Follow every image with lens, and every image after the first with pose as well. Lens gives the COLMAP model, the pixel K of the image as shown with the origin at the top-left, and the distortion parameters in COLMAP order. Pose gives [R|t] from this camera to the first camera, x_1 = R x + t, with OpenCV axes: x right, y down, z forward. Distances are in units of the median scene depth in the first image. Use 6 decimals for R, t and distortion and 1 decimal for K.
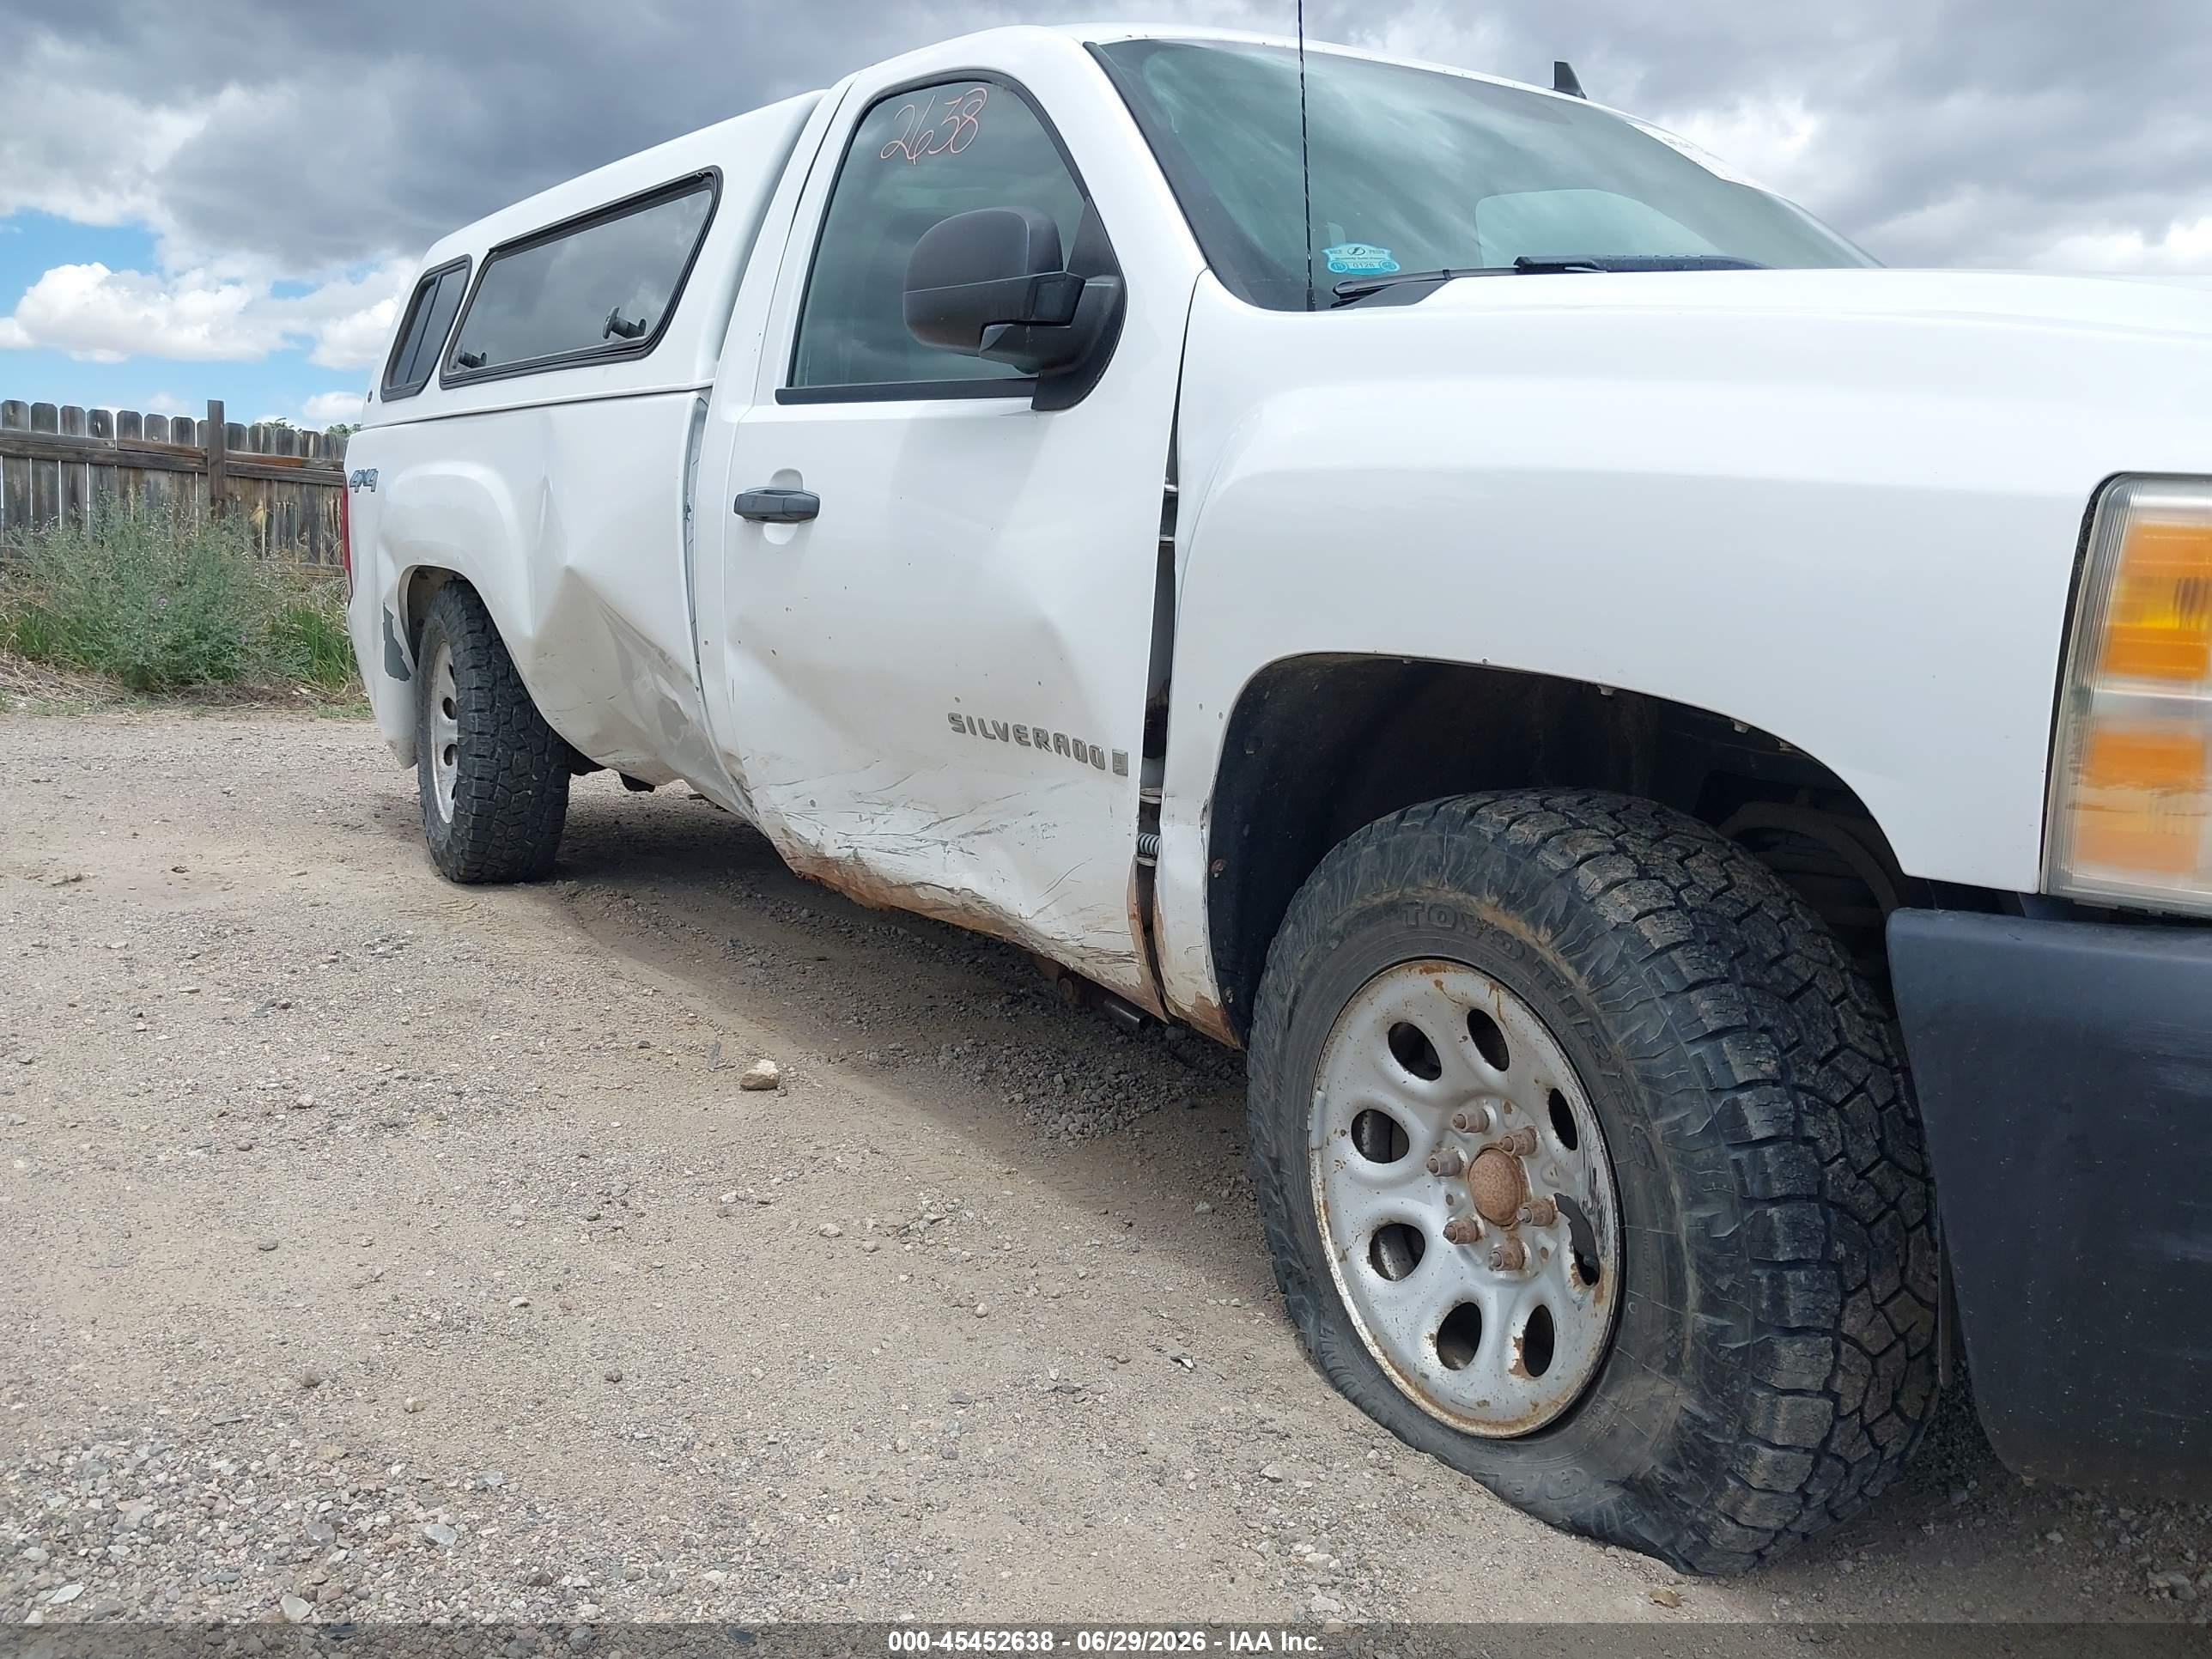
lens RADIAL K [[1736.4, 0, 1106.0], [0, 1736.4, 829.5], [0, 0, 1]] dist [0.065844, -0.187555]
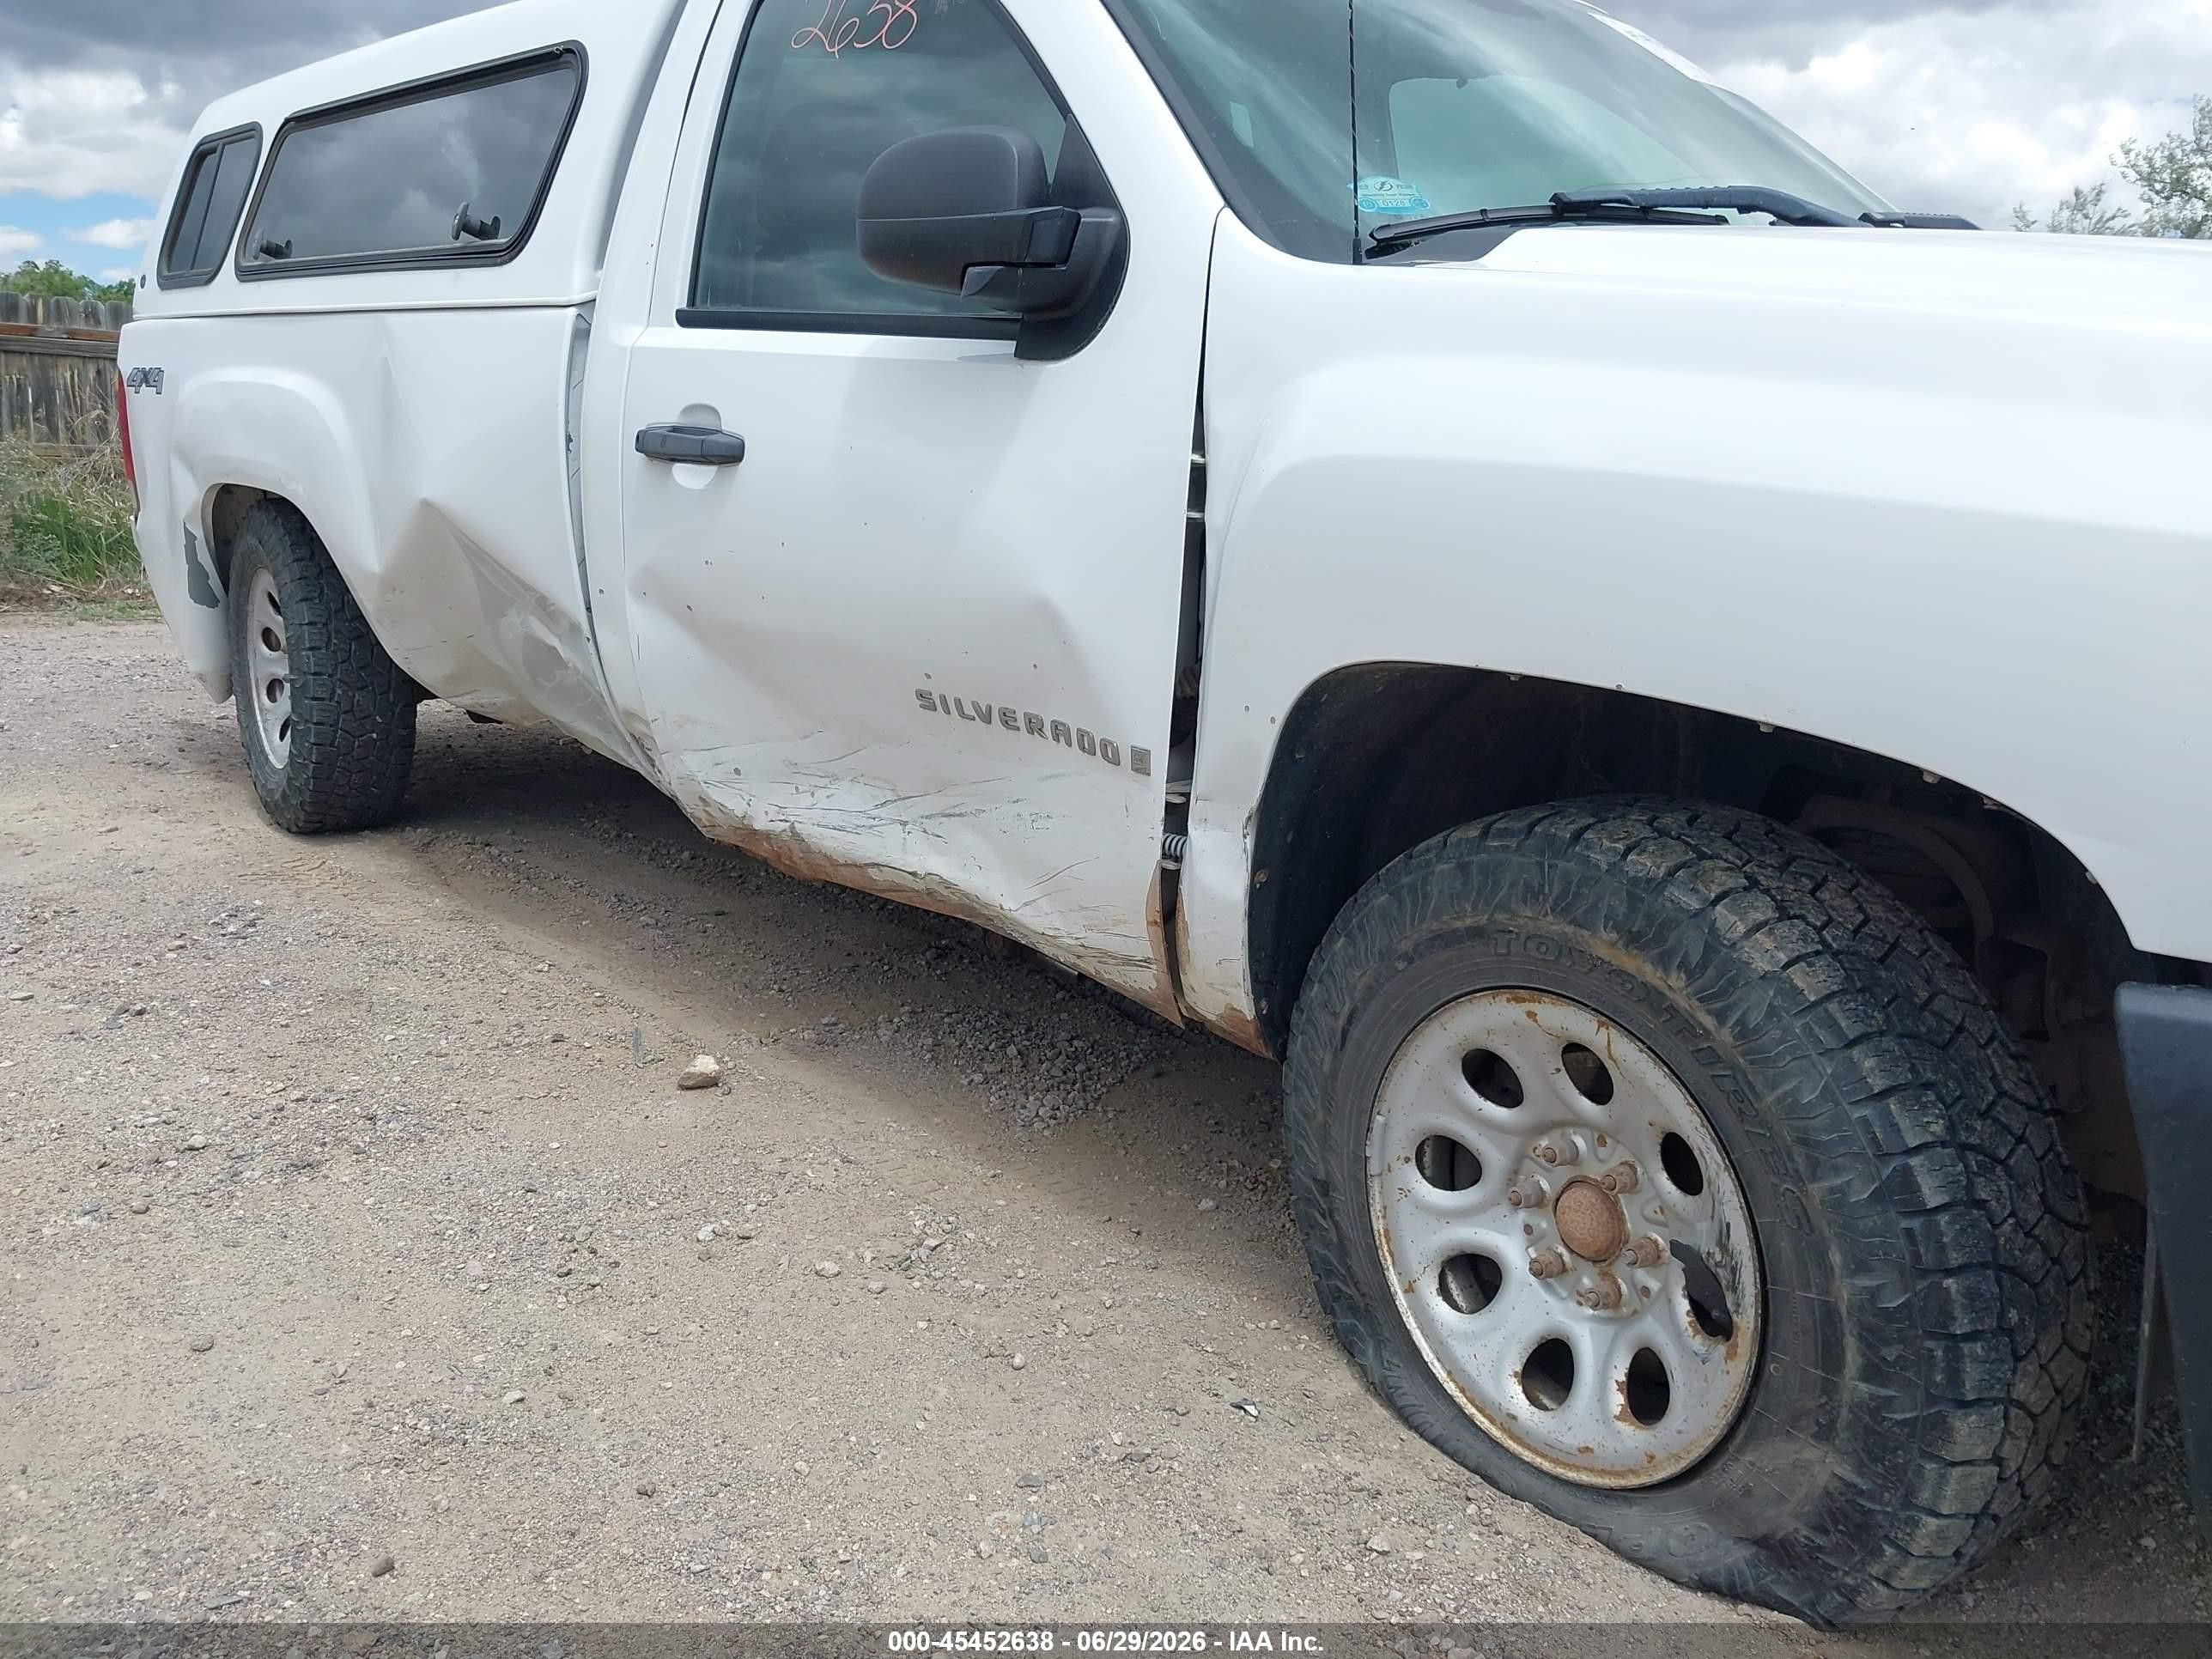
lens RADIAL K [[1762.2, 0, 1106.0], [0, 1762.2, 829.5], [0, 0, 1]] dist [-0.004812, 0.007193]
pose [[0.992854, -0.038127, 0.113084, -0.092048], [0.028459, 0.995897, 0.085905, -0.065239], [-0.115895, -0.082073, 0.989865, 0.068929]]
